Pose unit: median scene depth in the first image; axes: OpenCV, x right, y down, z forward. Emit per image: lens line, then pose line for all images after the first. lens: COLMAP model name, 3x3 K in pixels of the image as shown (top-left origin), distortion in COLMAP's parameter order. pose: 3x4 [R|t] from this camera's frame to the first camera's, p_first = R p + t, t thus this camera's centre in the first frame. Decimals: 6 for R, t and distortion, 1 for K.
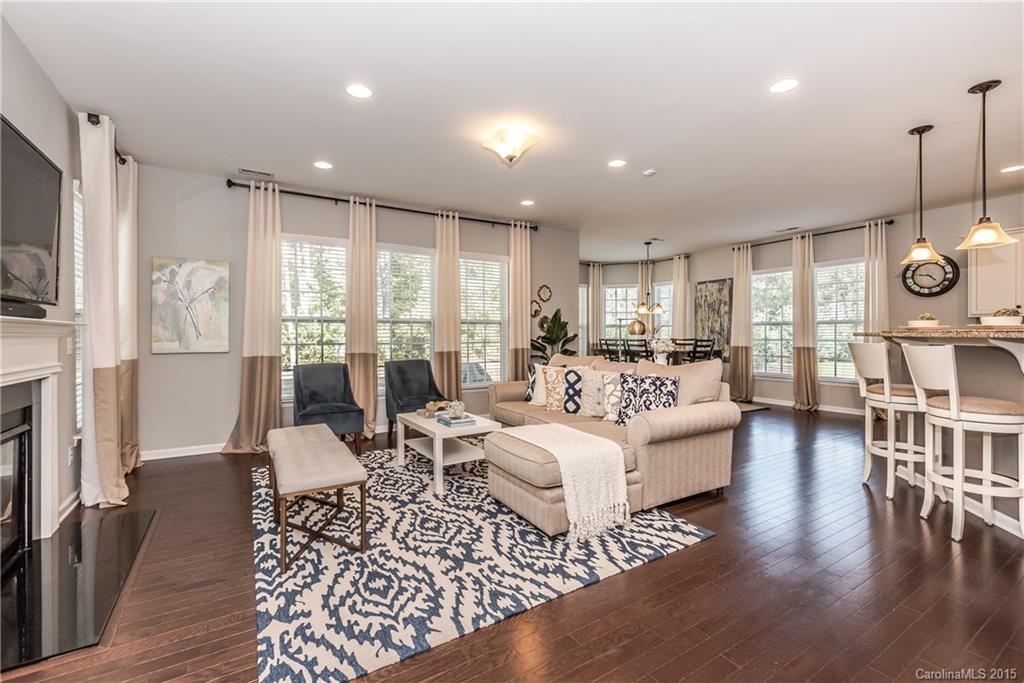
lens RADIAL K [[446.9, 0, 511.2], [0, 446.9, 339.8], [0, 0, 1]] dist [-0.001848, -0.000830]
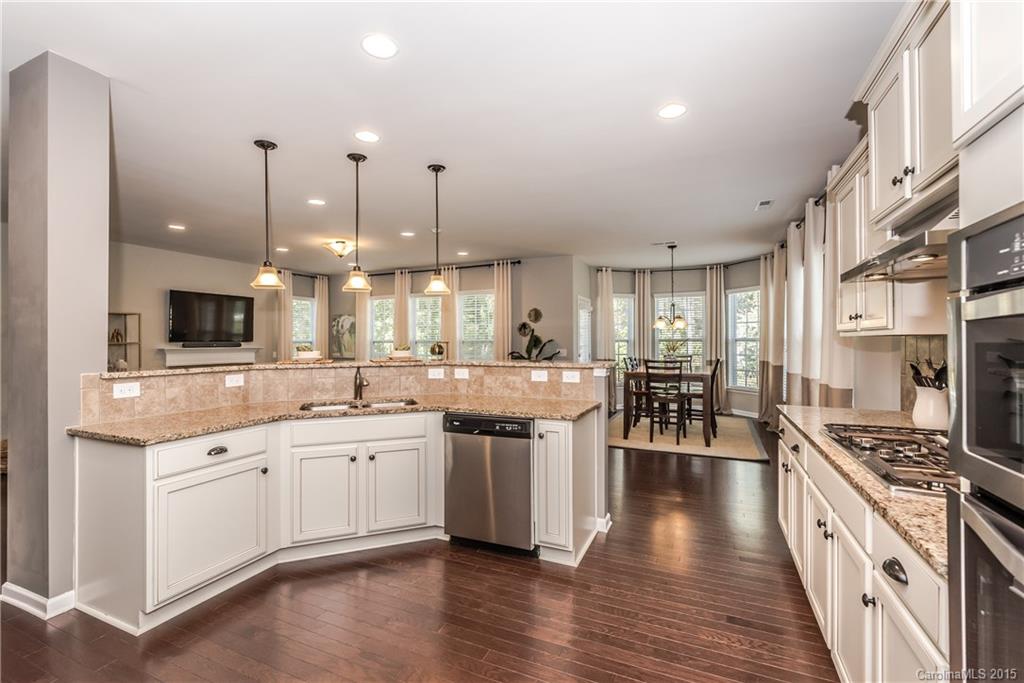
lens RADIAL K [[446.9, 0, 506.4], [0, 446.9, 340.2], [0, 0, 1]] dist [-0.001848, -0.000830]
pose [[0.562359, -0.002038, -0.826891, 2.357076], [-0.005788, 0.999963, -0.006401, -0.077278], [0.826873, 0.008386, 0.562326, 0.700829]]
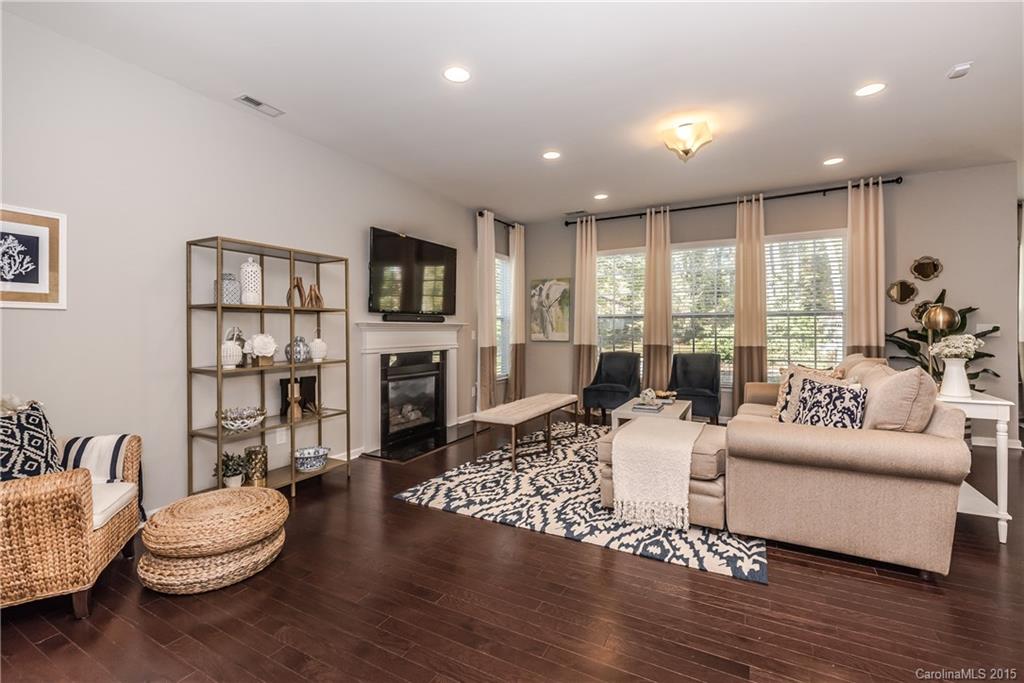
lens RADIAL K [[446.9, 0, 504.7], [0, 446.9, 341.6], [0, 0, 1]] dist [-0.001848, -0.000830]
pose [[0.479640, 0.023398, -0.877153, 0.872167], [-0.003899, 0.999691, 0.024535, -0.008890], [0.877457, -0.008348, 0.479583, 0.210483]]
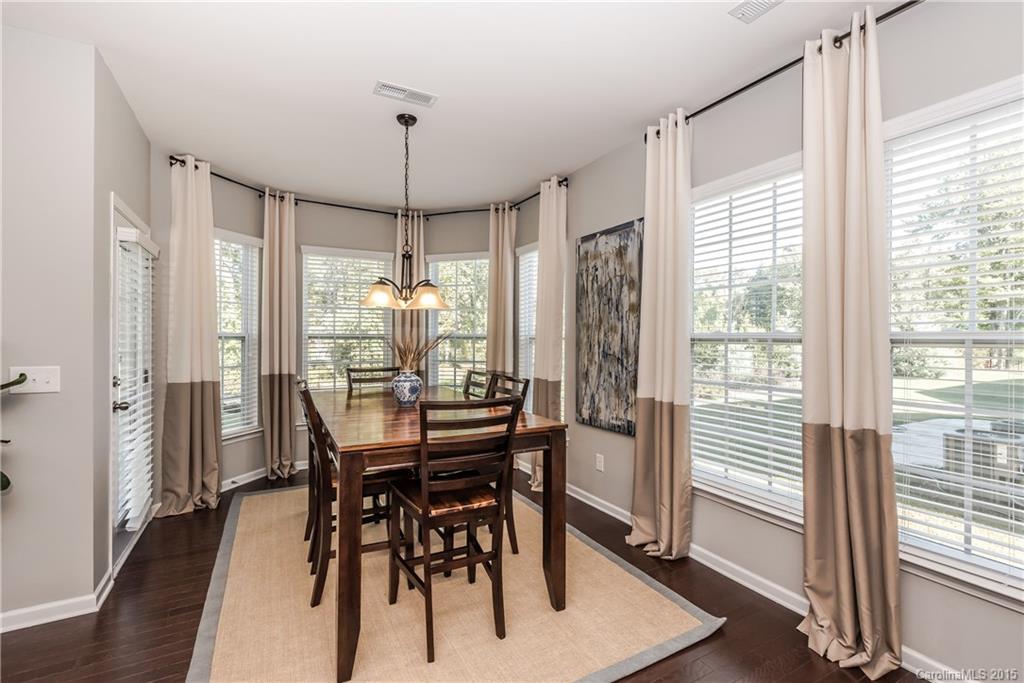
lens RADIAL K [[446.9, 0, 508.6], [0, 446.9, 340.5], [0, 0, 1]] dist [-0.001848, -0.000830]
pose [[0.998347, 0.009218, -0.056729, 1.162003], [-0.009526, 0.999941, -0.005151, -0.087312], [0.056678, 0.005683, 0.998376, 1.782262]]
